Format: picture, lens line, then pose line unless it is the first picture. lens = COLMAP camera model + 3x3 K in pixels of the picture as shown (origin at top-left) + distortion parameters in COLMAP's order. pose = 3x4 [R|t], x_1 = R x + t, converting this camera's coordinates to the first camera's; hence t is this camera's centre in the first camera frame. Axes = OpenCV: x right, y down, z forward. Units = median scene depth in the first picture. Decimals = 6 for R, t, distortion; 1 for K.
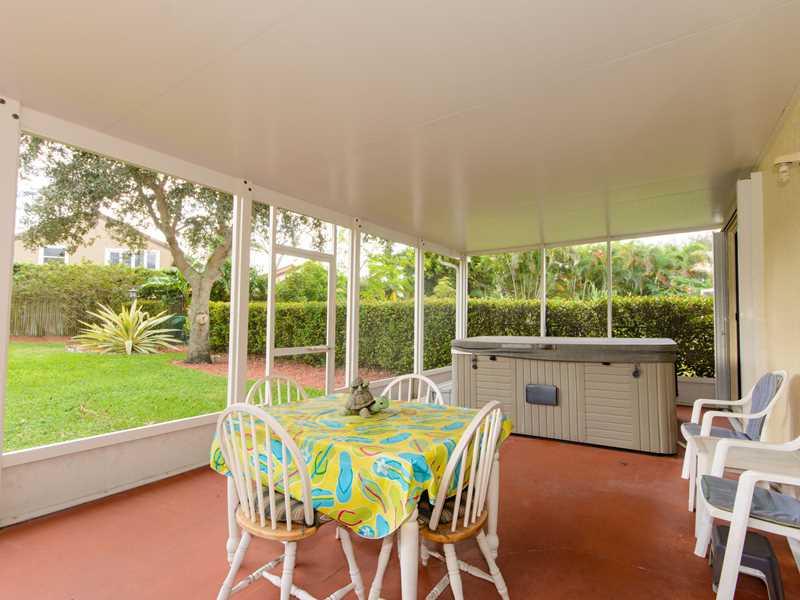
lens RADIAL K [[418.9, 0, 400.0], [0, 418.9, 300.0], [0, 0, 1]] dist [-0.000451, 0.000049]
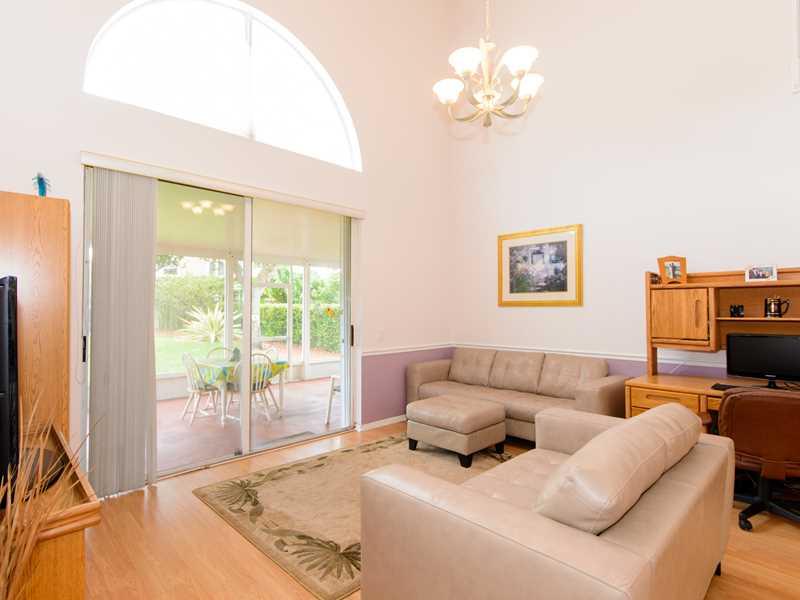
lens RADIAL K [[418.9, 0, 400.0], [0, 418.9, 300.0], [0, 0, 1]] dist [-0.000451, 0.000049]
pose [[0.980200, -0.016107, -0.197352, 0.235253], [0.019424, 0.999701, 0.014882, -0.021293], [0.197053, -0.018420, 0.980220, -0.235131]]
